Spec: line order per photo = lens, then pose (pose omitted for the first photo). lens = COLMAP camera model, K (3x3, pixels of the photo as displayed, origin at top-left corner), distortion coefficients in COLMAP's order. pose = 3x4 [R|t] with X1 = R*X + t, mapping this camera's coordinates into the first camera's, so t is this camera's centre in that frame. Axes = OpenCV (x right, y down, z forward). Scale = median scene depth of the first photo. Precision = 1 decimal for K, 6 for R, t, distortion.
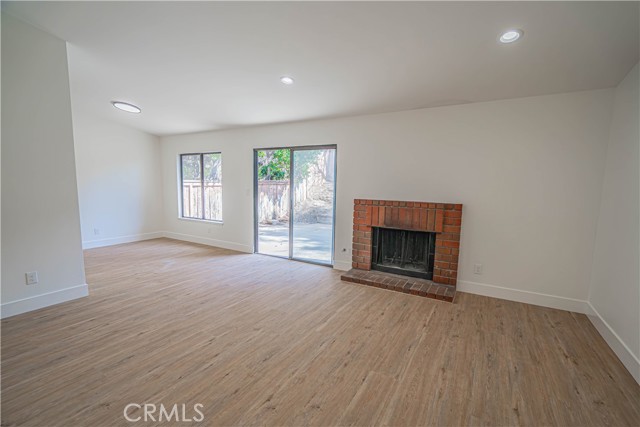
lens RADIAL K [[287.9, 0, 322.3], [0, 287.9, 217.1], [0, 0, 1]] dist [-0.000367, 0.000480]
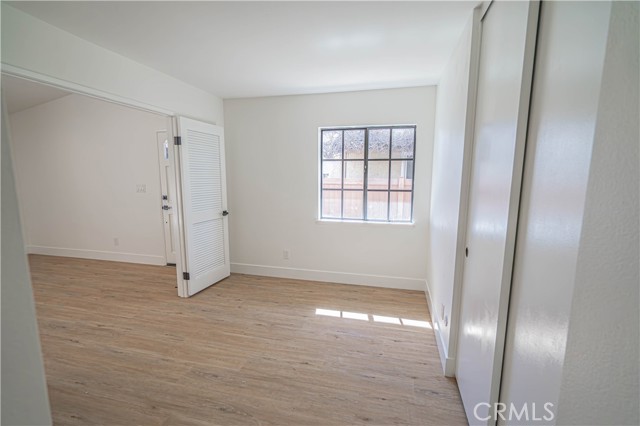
lens RADIAL K [[295.1, 0, 320.0], [0, 295.1, 213.0], [0, 0, 1]] dist [0.001760, 0.000363]
pose [[-0.267155, -0.140857, 0.953303, -0.925183], [0.105072, 0.979103, 0.174115, -0.003758], [-0.957908, 0.146682, -0.246773, -0.161111]]
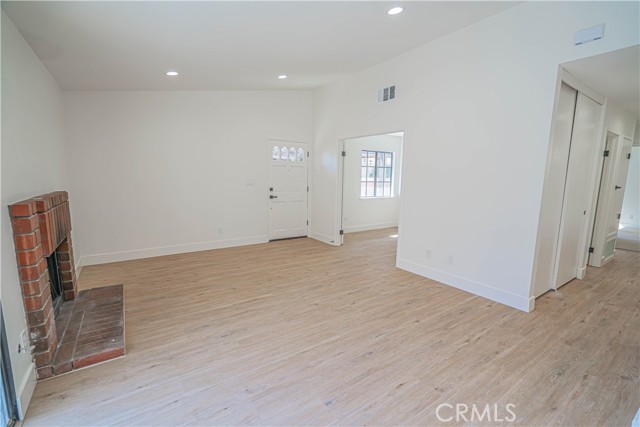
lens RADIAL K [[287.9, 0, 322.3], [0, 287.9, 217.1], [0, 0, 1]] dist [-0.000367, 0.000480]
pose [[-0.904550, -0.096083, 0.415399, -0.506935], [0.014156, 0.966972, 0.254488, -0.167255], [-0.426131, 0.236078, -0.873315, 1.400884]]
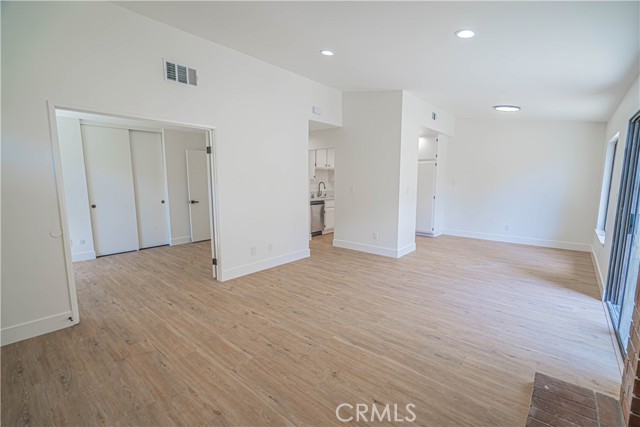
lens RADIAL K [[287.9, 0, 322.3], [0, 287.9, 217.1], [0, 0, 1]] dist [-0.000367, 0.000480]
pose [[-0.184627, 0.106977, -0.976969, 0.637398], [-0.116376, 0.984685, 0.129815, -0.078338], [0.975894, 0.137663, -0.169350, 0.789841]]
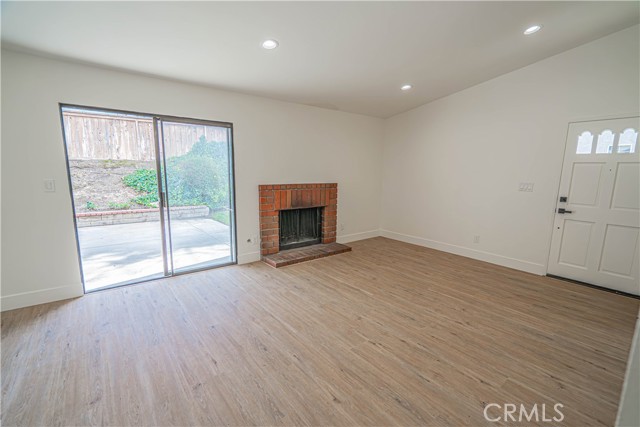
lens RADIAL K [[287.9, 0, 322.3], [0, 287.9, 217.1], [0, 0, 1]] dist [-0.000367, 0.000480]
pose [[0.367465, -0.166229, 0.915061, -0.844491], [0.097952, 0.985343, 0.139662, -0.084215], [-0.924865, 0.038311, 0.378361, 0.537108]]
